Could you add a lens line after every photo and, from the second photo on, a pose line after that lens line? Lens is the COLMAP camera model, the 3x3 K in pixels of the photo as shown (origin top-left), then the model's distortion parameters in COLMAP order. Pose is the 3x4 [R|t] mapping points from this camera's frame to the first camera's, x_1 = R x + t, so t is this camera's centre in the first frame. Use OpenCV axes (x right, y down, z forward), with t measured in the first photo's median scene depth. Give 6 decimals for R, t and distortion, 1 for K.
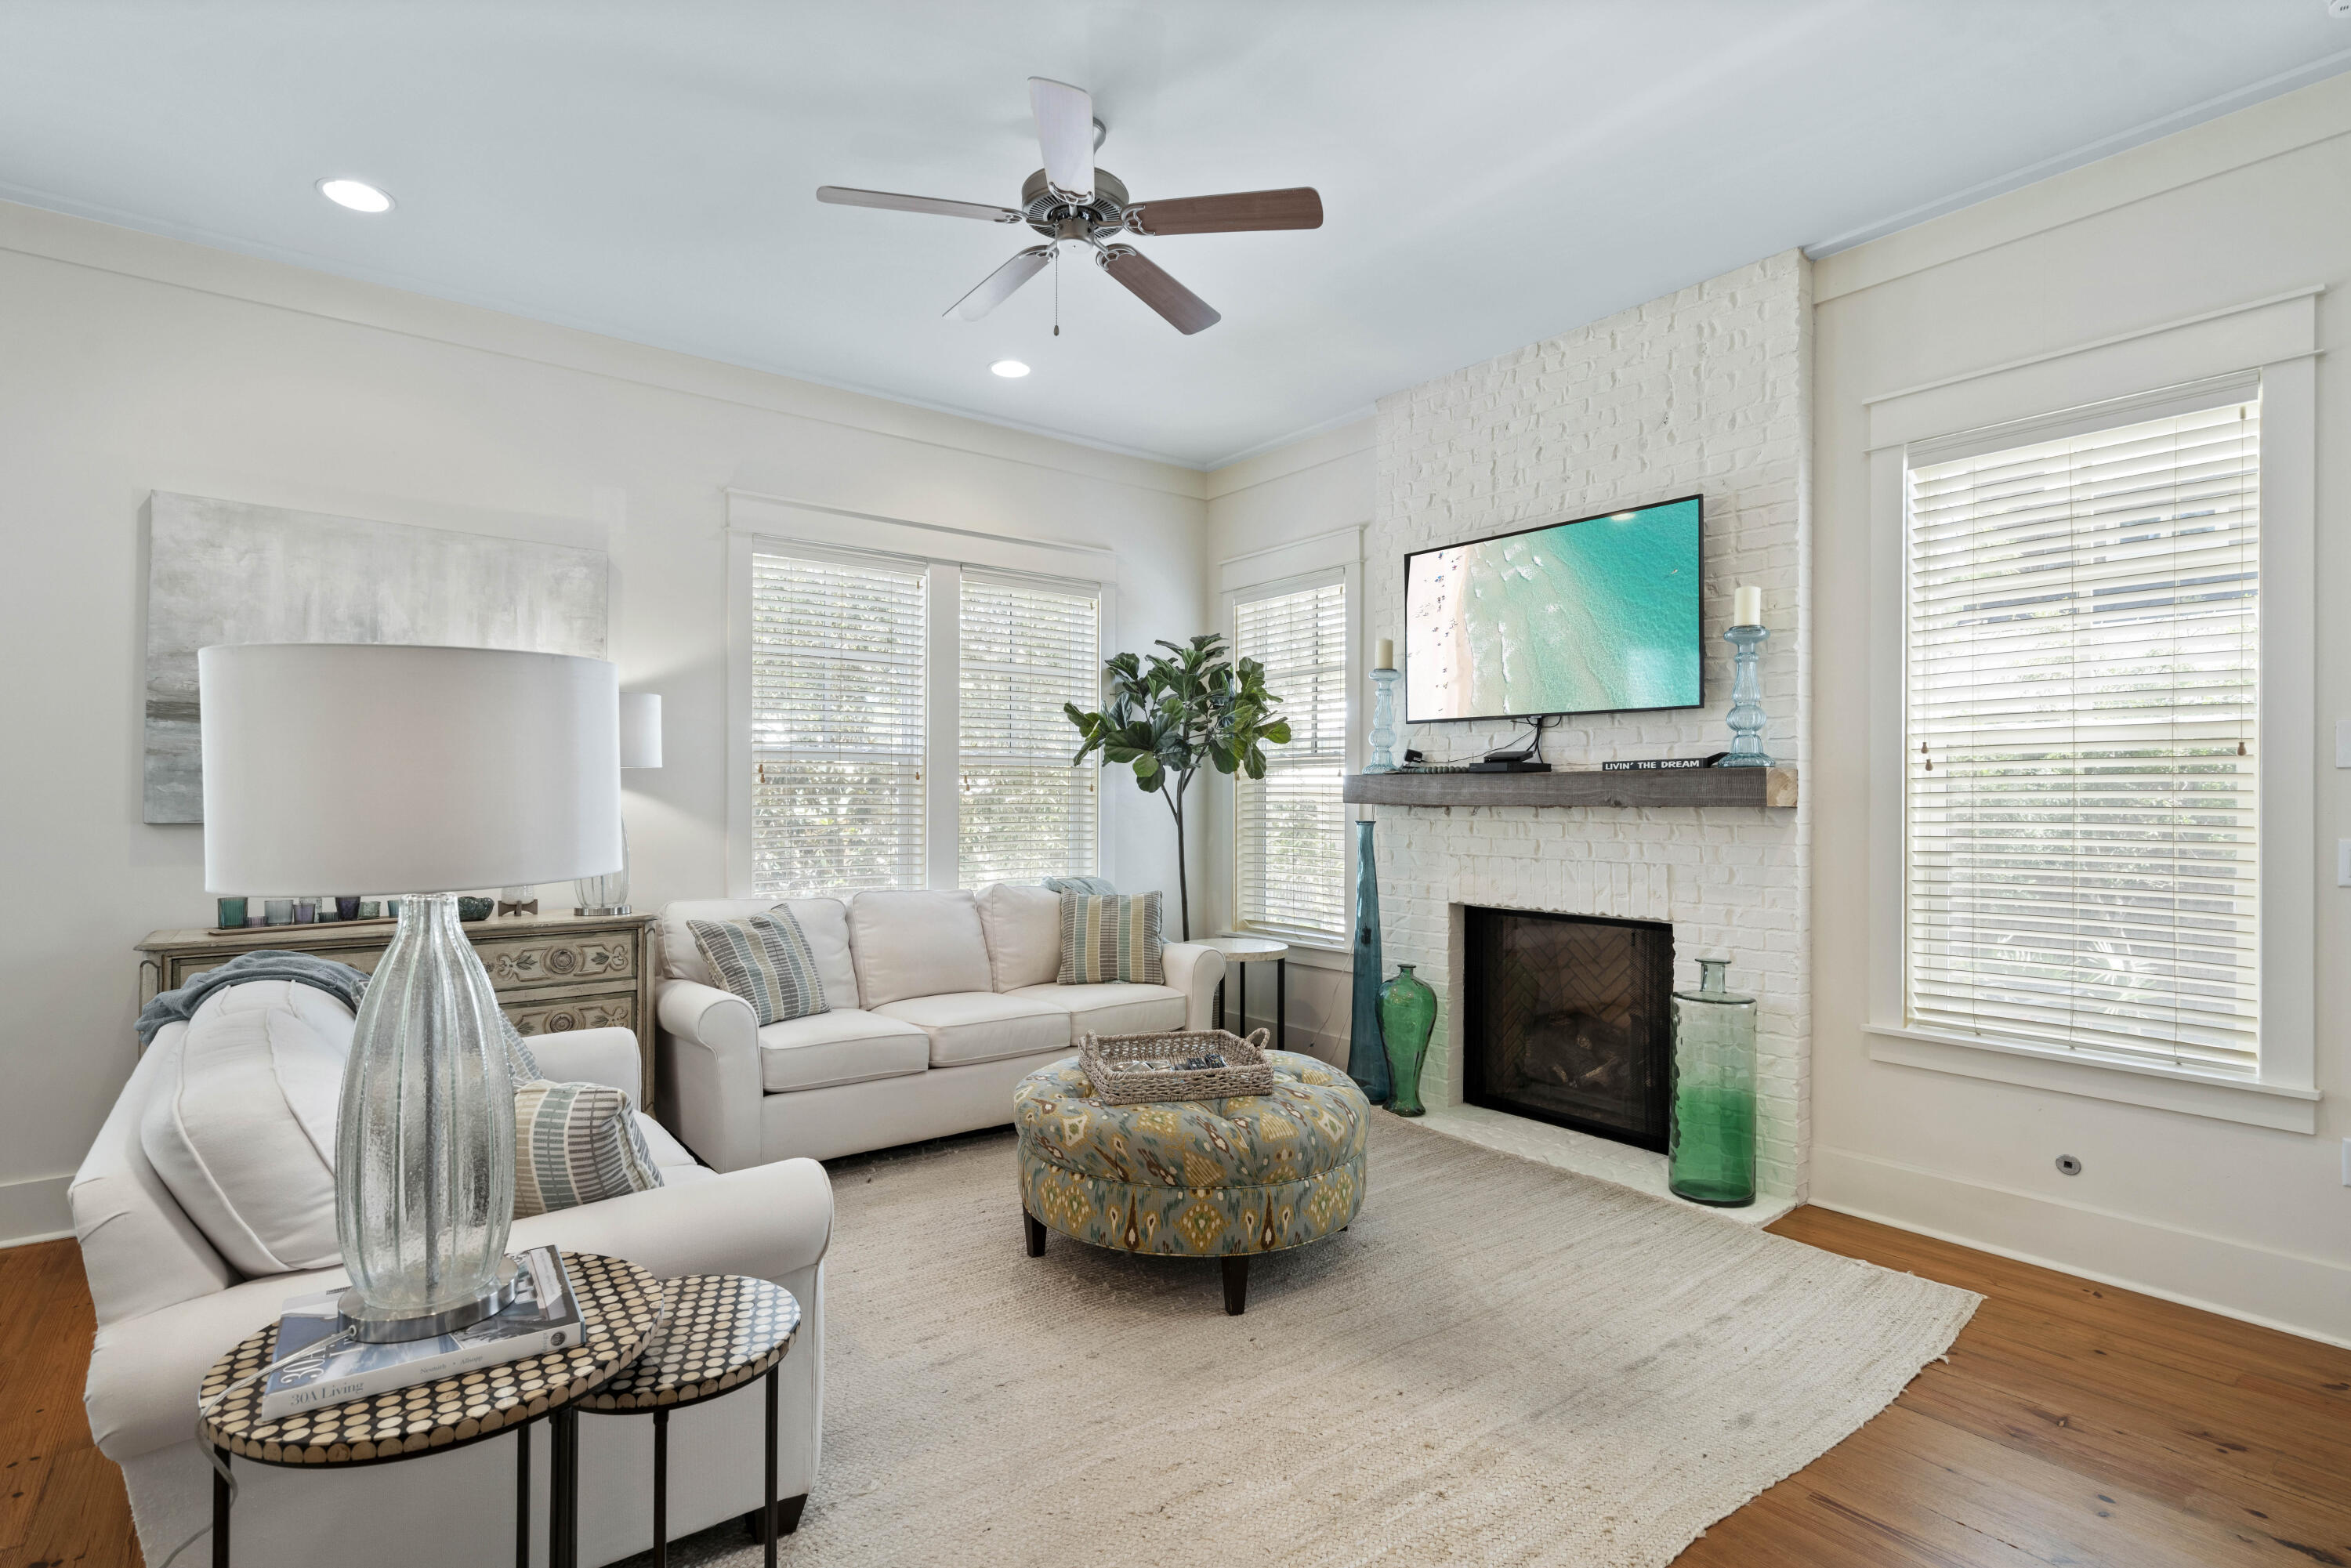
lens RADIAL K [[1110.4, 0, 1169.4], [0, 1110.4, 794.6], [0, 0, 1]] dist [-0.004237, 0.001906]
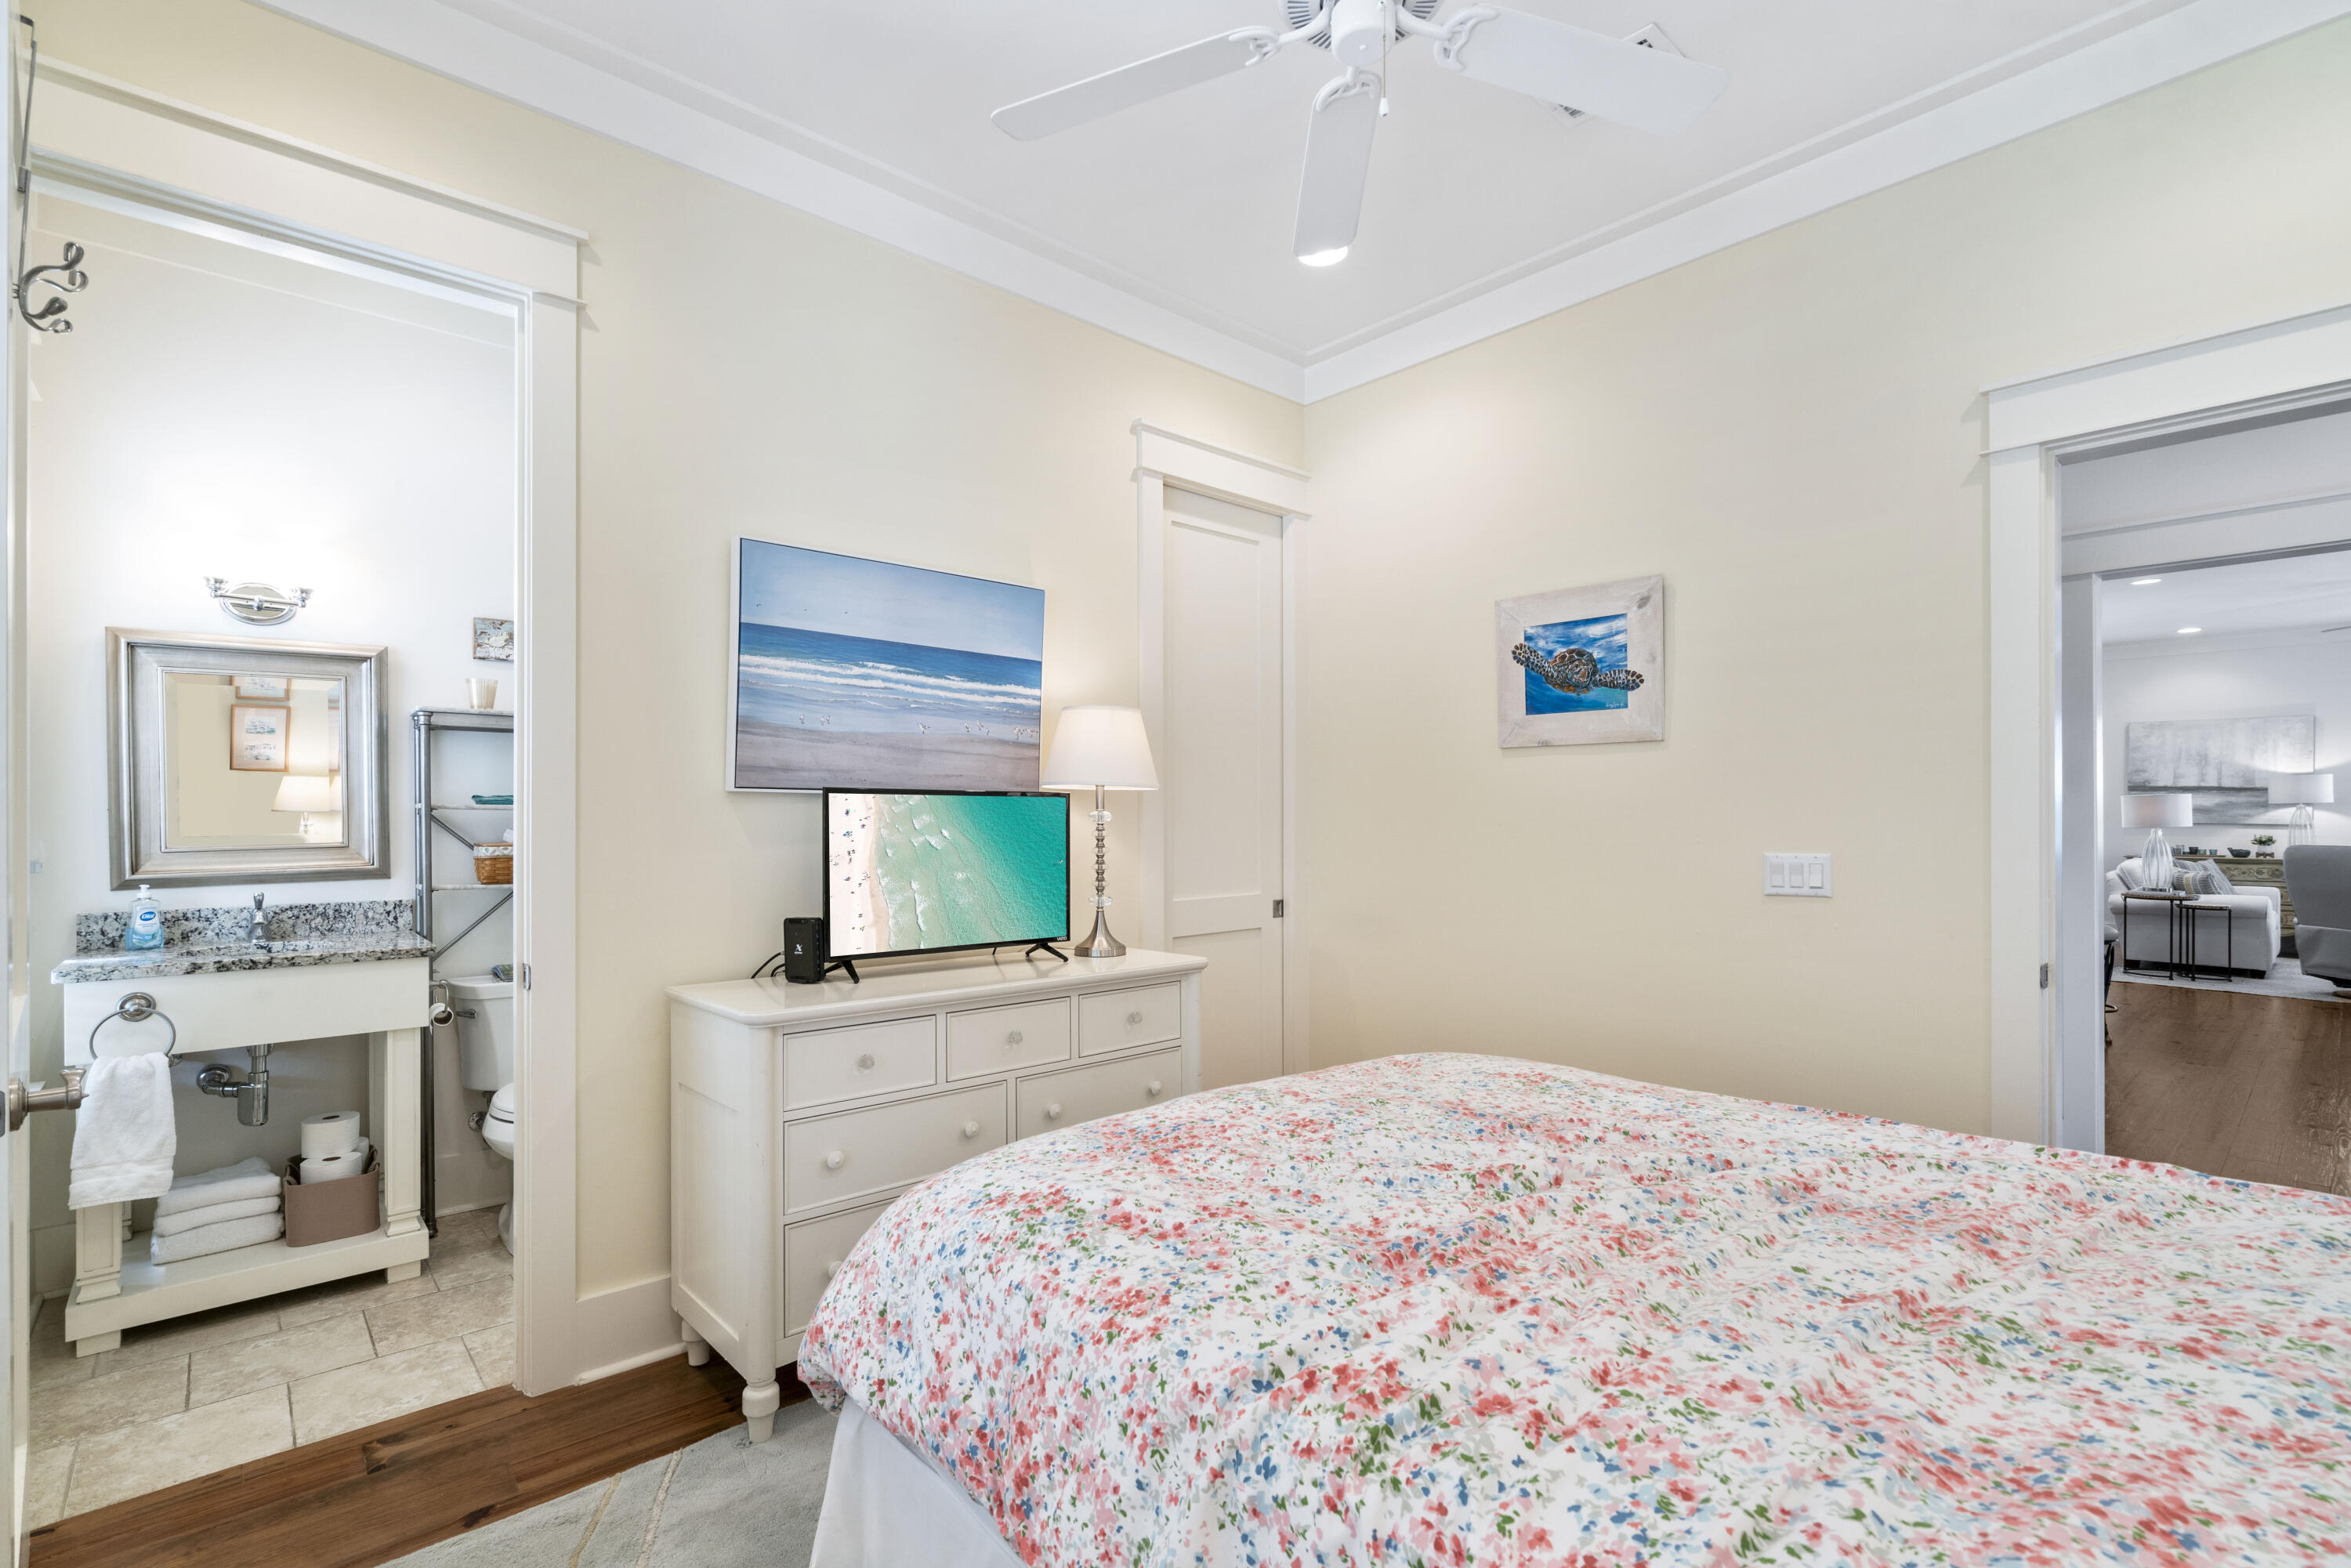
lens RADIAL K [[1071.6, 0, 1148.9], [0, 1071.6, 807.4], [0, 0, 1]] dist [0.001434, 0.001327]
pose [[0.066026, -0.010240, -0.997765, 1.951295], [0.004433, 0.999940, -0.009969, -0.000267], [0.997808, -0.003765, 0.066068, -1.996649]]
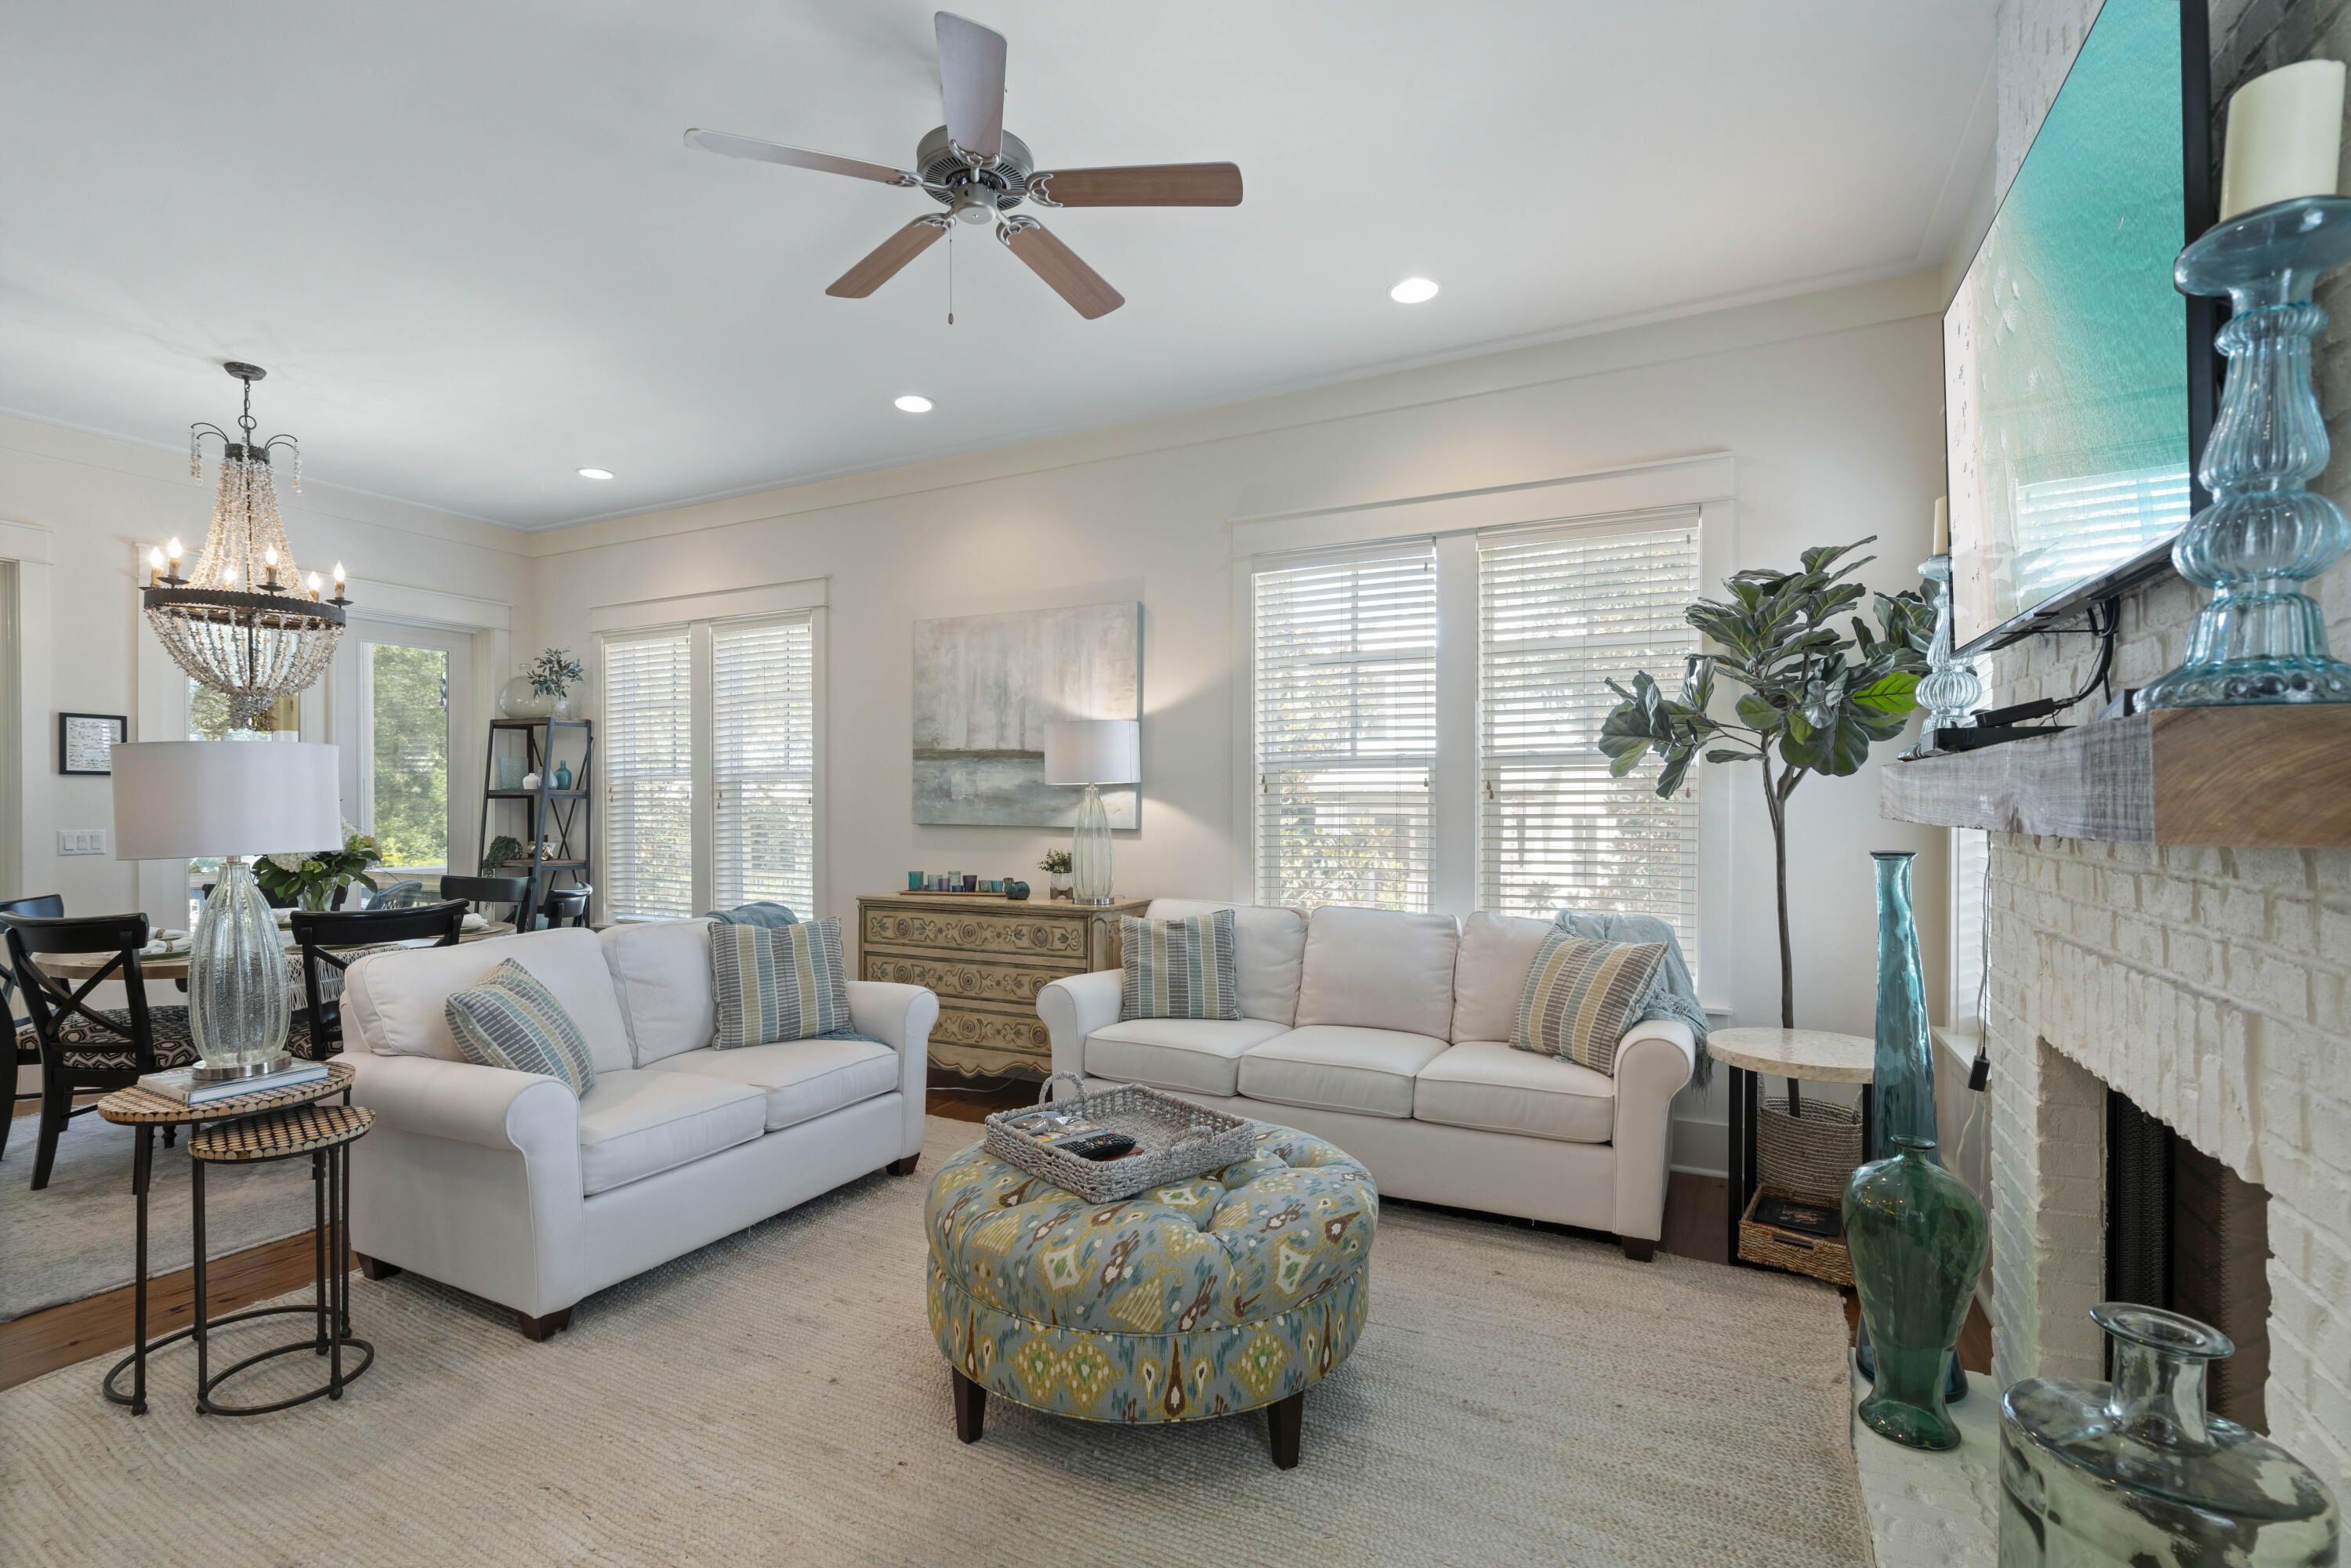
lens RADIAL K [[1071.6, 0, 1129.9], [0, 1071.6, 814.6], [0, 0, 1]] dist [0.001434, 0.001327]
pose [[0.423602, 0.007078, -0.905821, 0.605361], [0.007136, 0.999912, 0.011151, -0.002914], [0.905820, -0.011187, 0.423515, 0.568497]]
